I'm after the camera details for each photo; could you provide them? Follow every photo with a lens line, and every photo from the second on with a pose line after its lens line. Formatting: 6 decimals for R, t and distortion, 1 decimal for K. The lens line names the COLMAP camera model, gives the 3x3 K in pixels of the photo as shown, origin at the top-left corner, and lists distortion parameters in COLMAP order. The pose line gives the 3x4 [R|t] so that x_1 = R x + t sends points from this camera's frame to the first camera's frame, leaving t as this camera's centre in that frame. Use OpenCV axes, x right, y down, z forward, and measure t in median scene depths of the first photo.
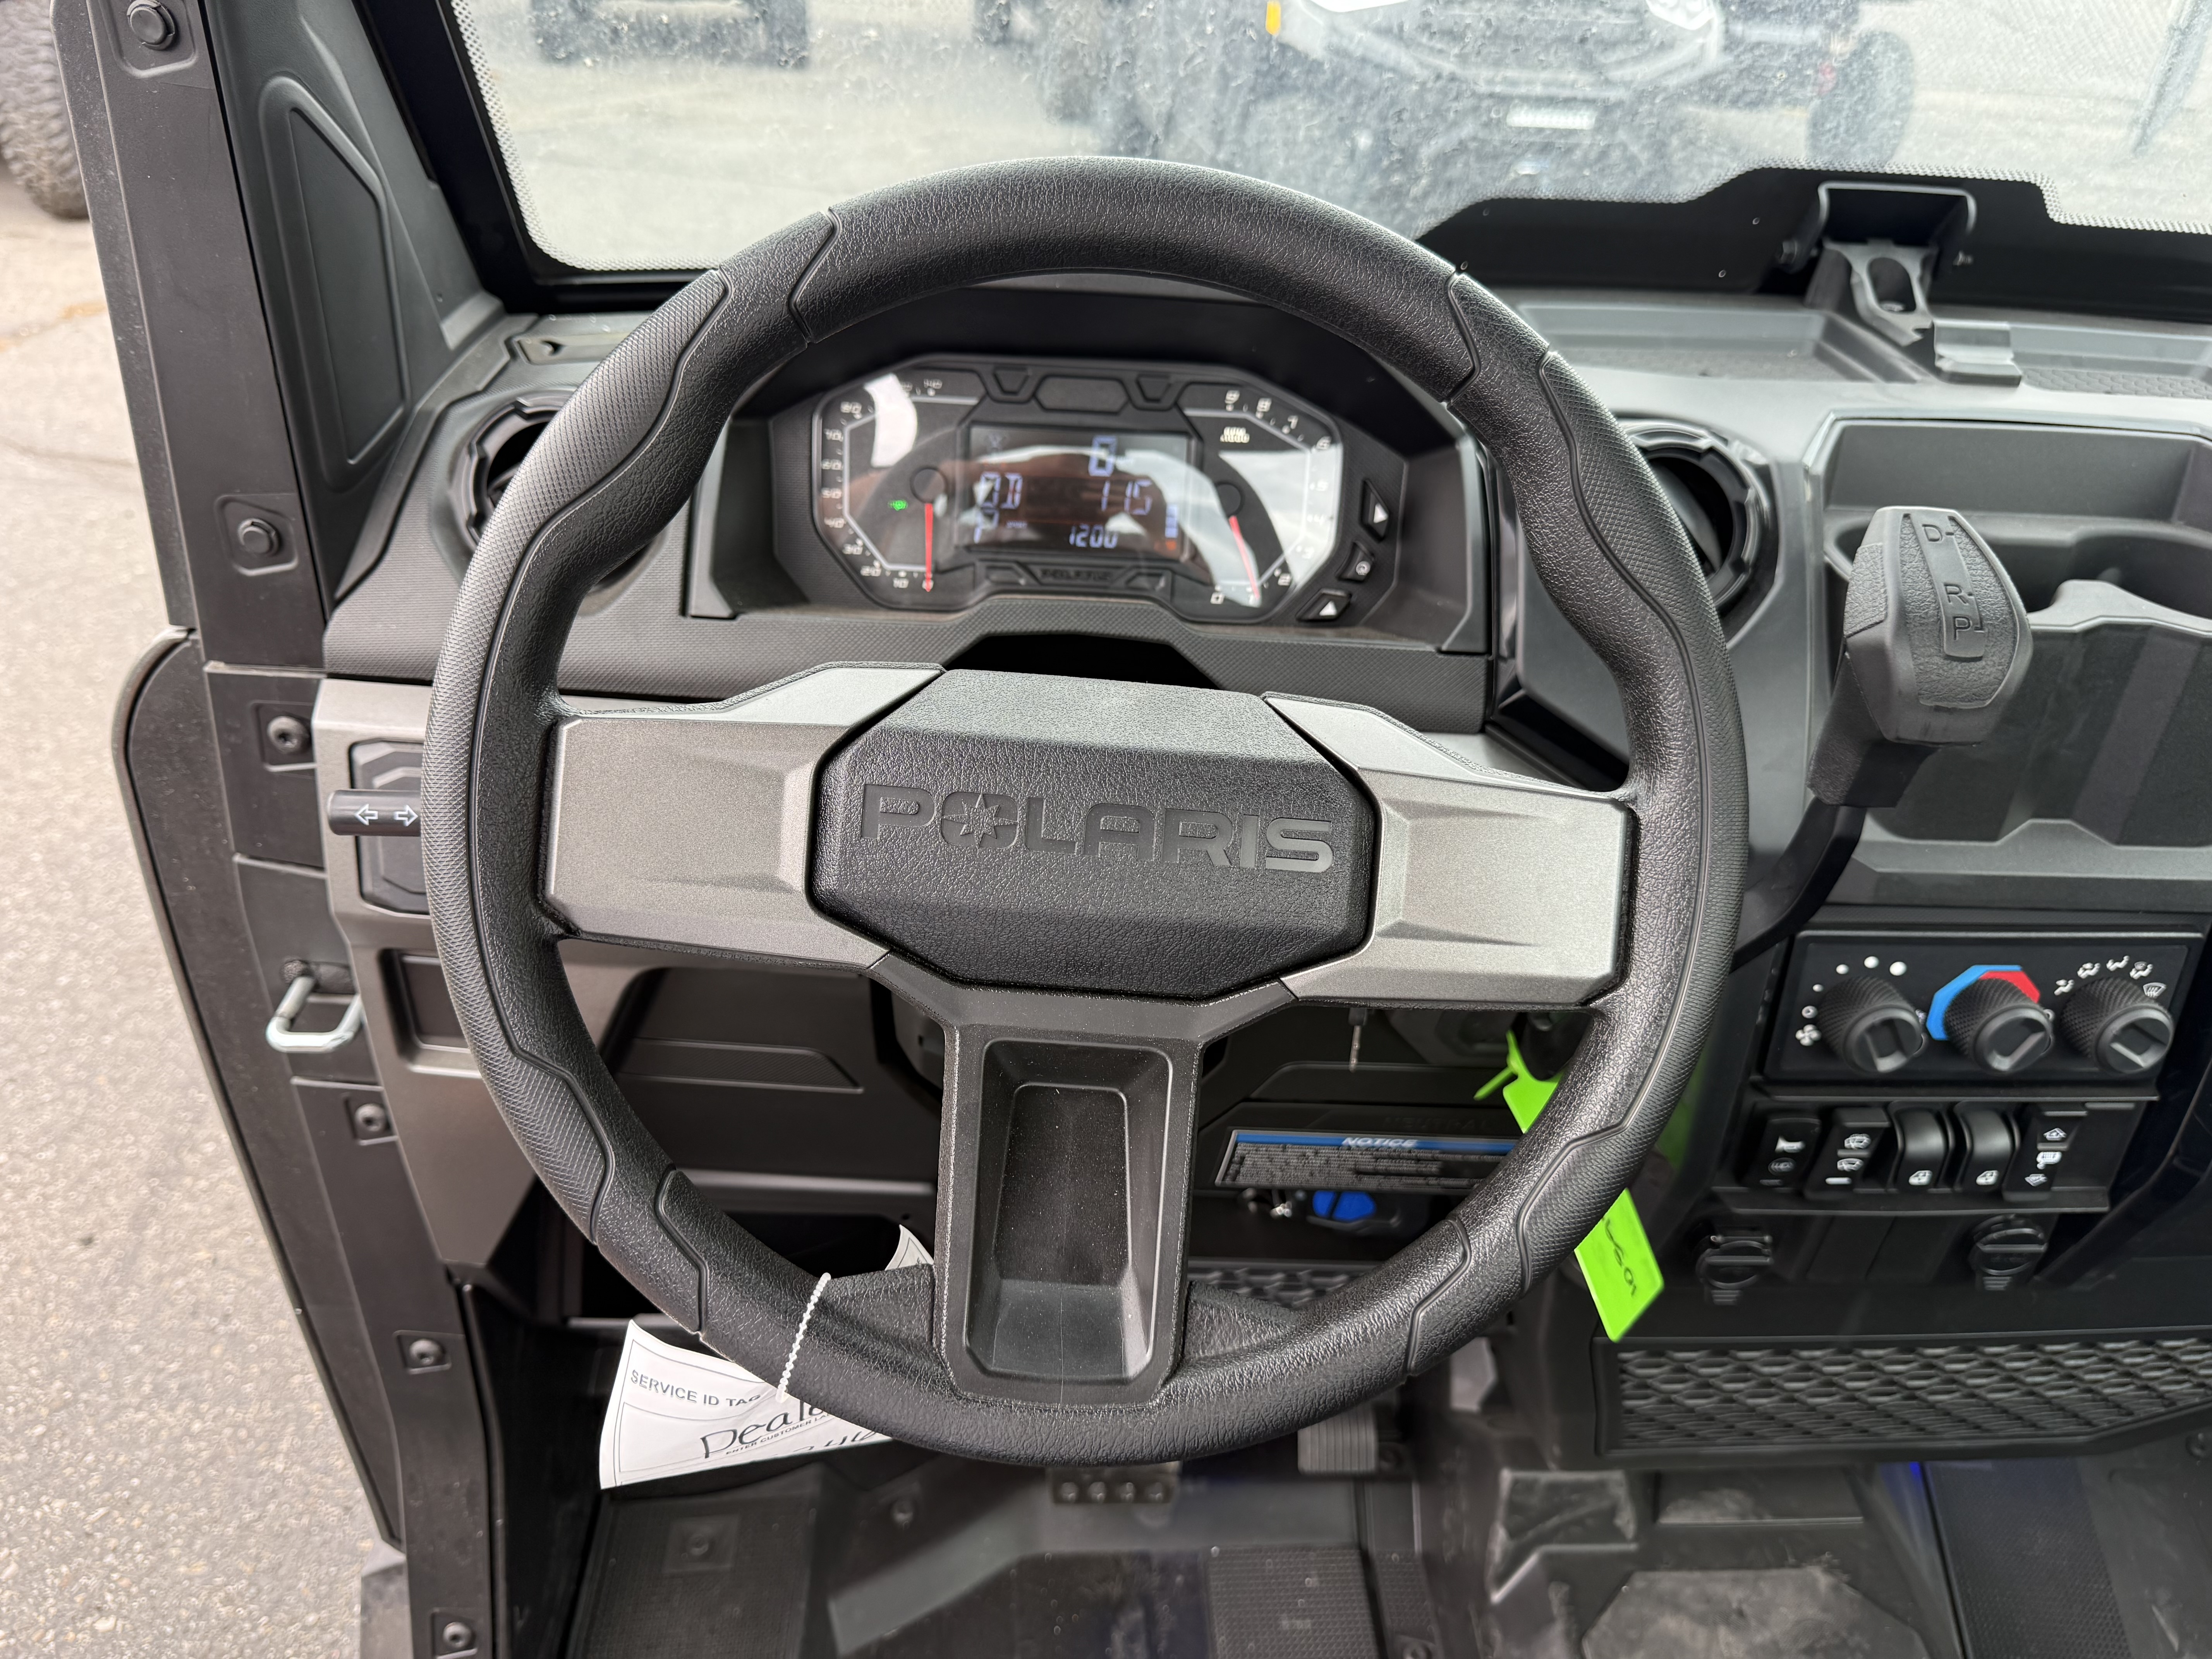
lens RADIAL K [[1588.7, 0, 1106.0], [0, 1588.7, 829.5], [0, 0, 1]] dist [0.004106, -0.001737]
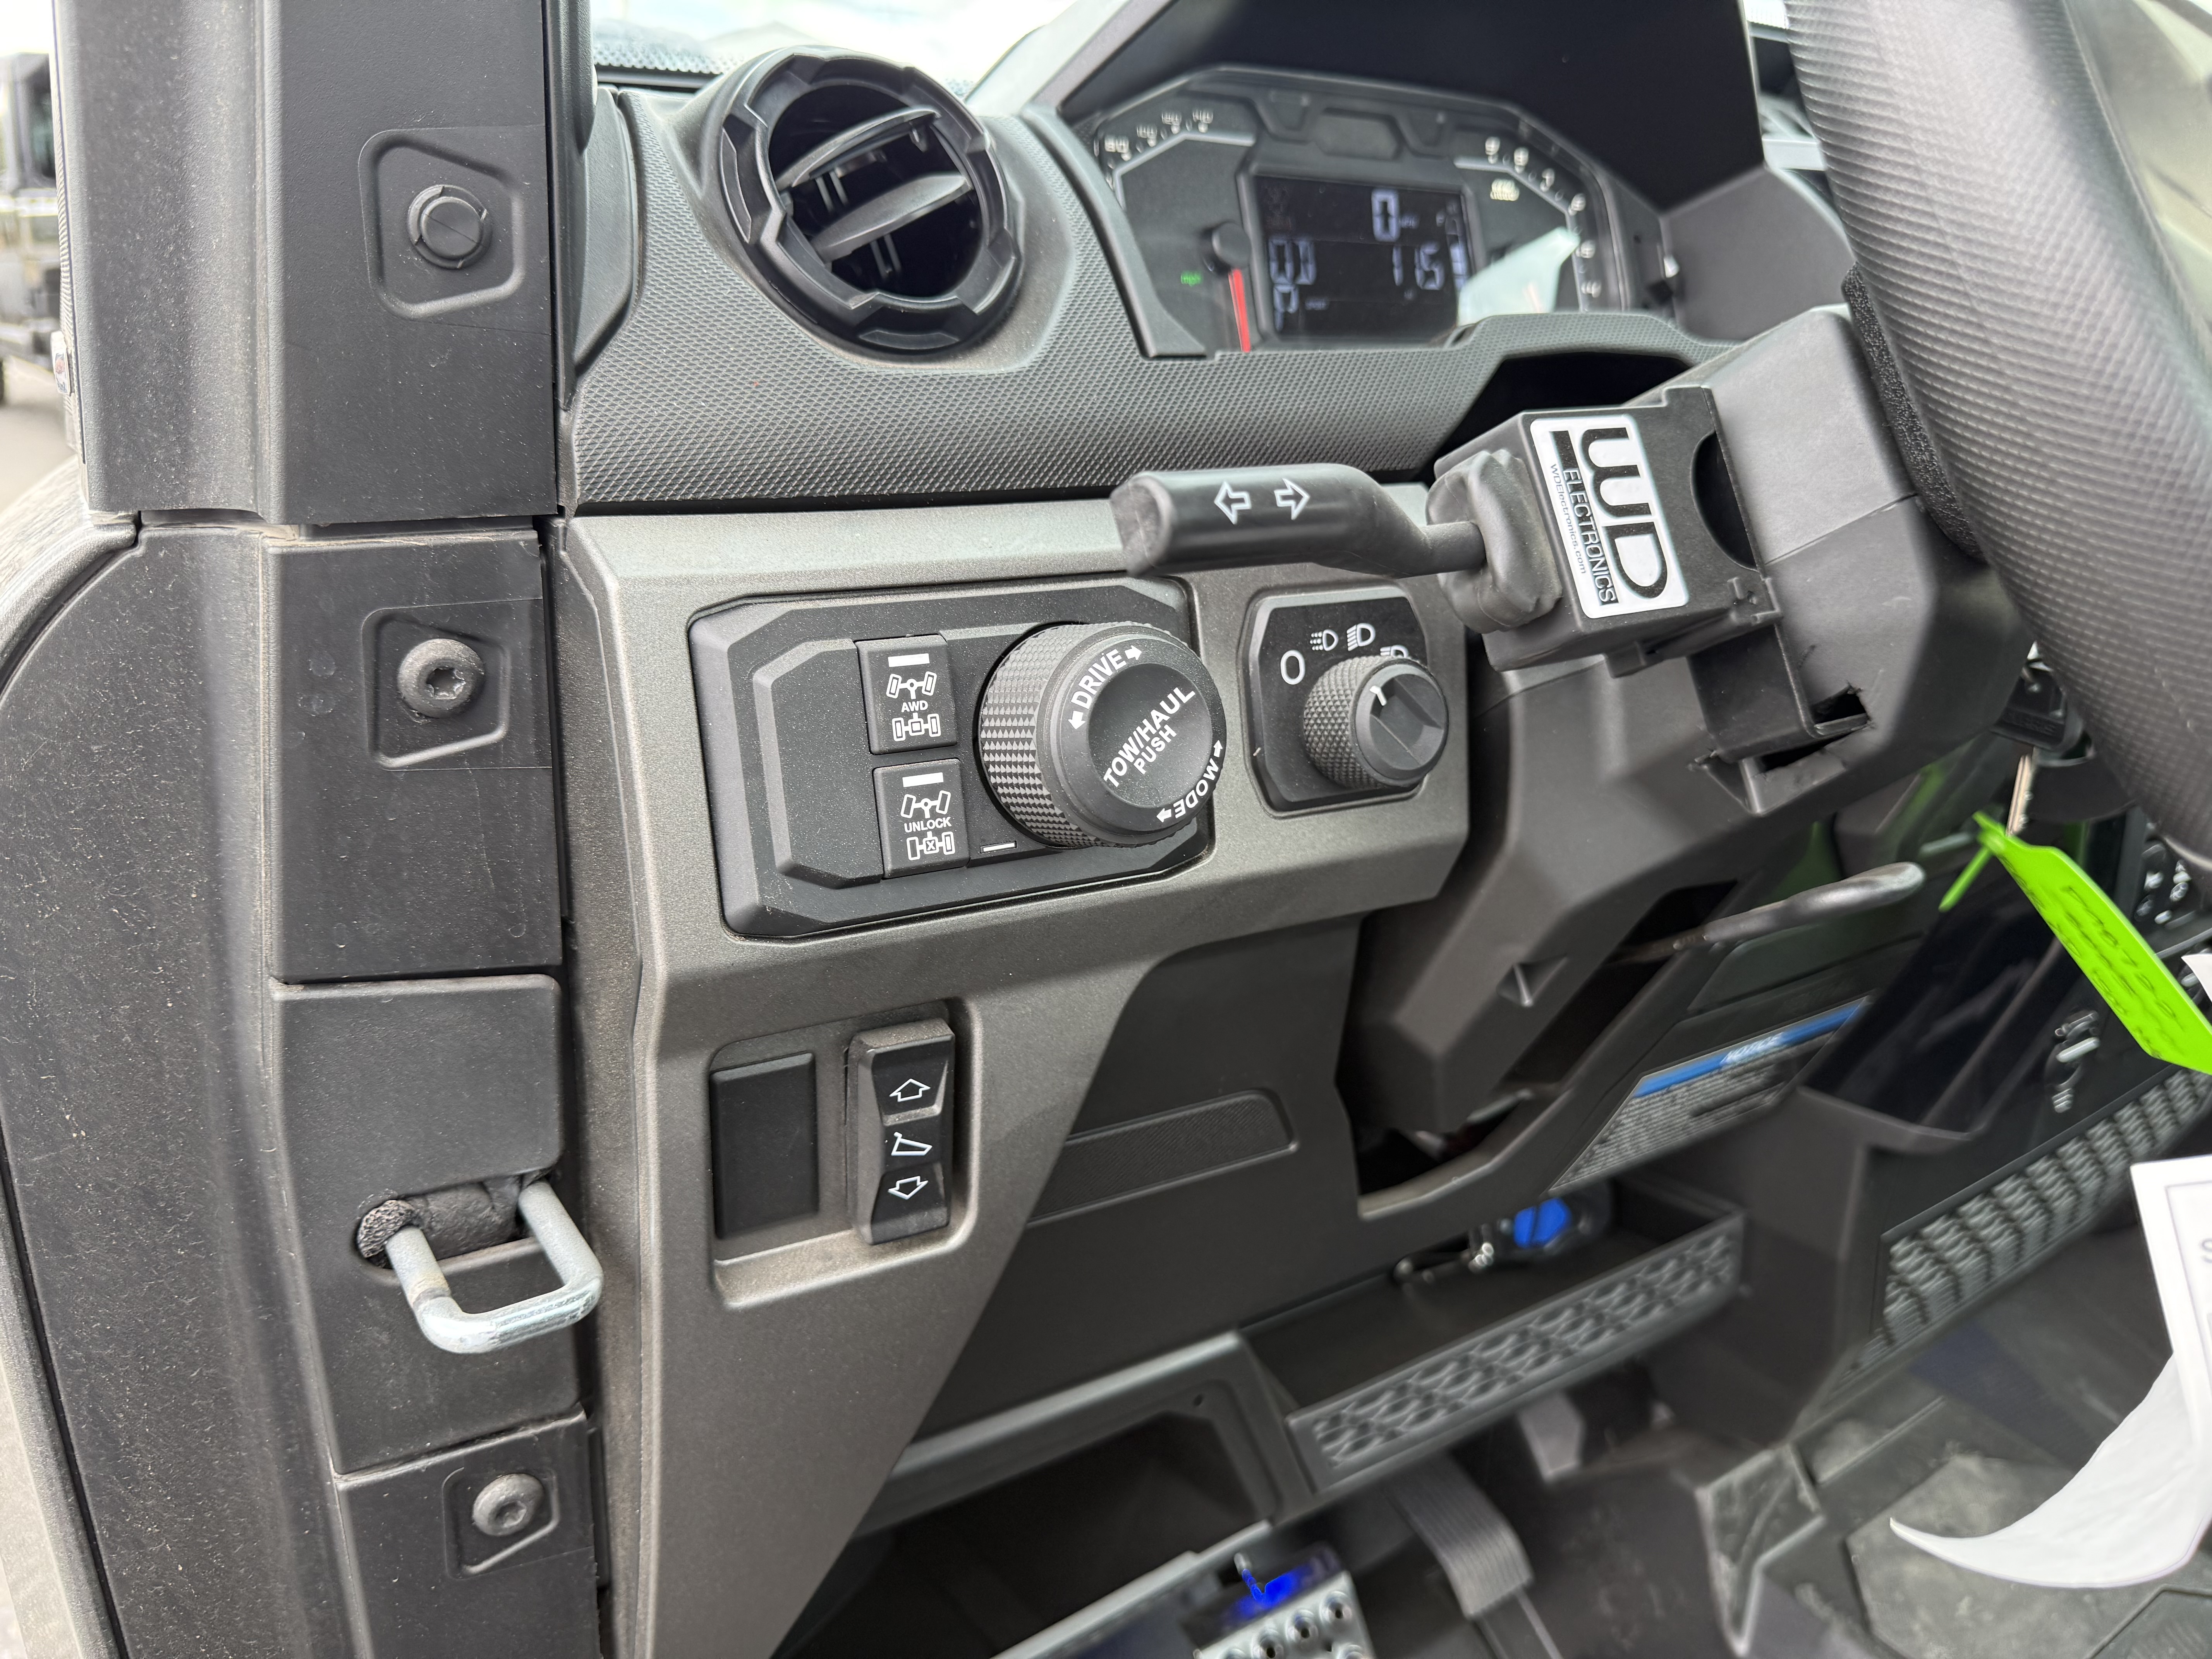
lens RADIAL K [[1581.7, 0, 1106.0], [0, 1581.7, 829.5], [0, 0, 1]] dist [0.009729, -0.029504]
pose [[0.843500, -0.197214, 0.499615, -0.395306], [0.293010, 0.948513, -0.120281, 0.072067], [-0.450170, 0.247849, 0.857856, 0.328604]]
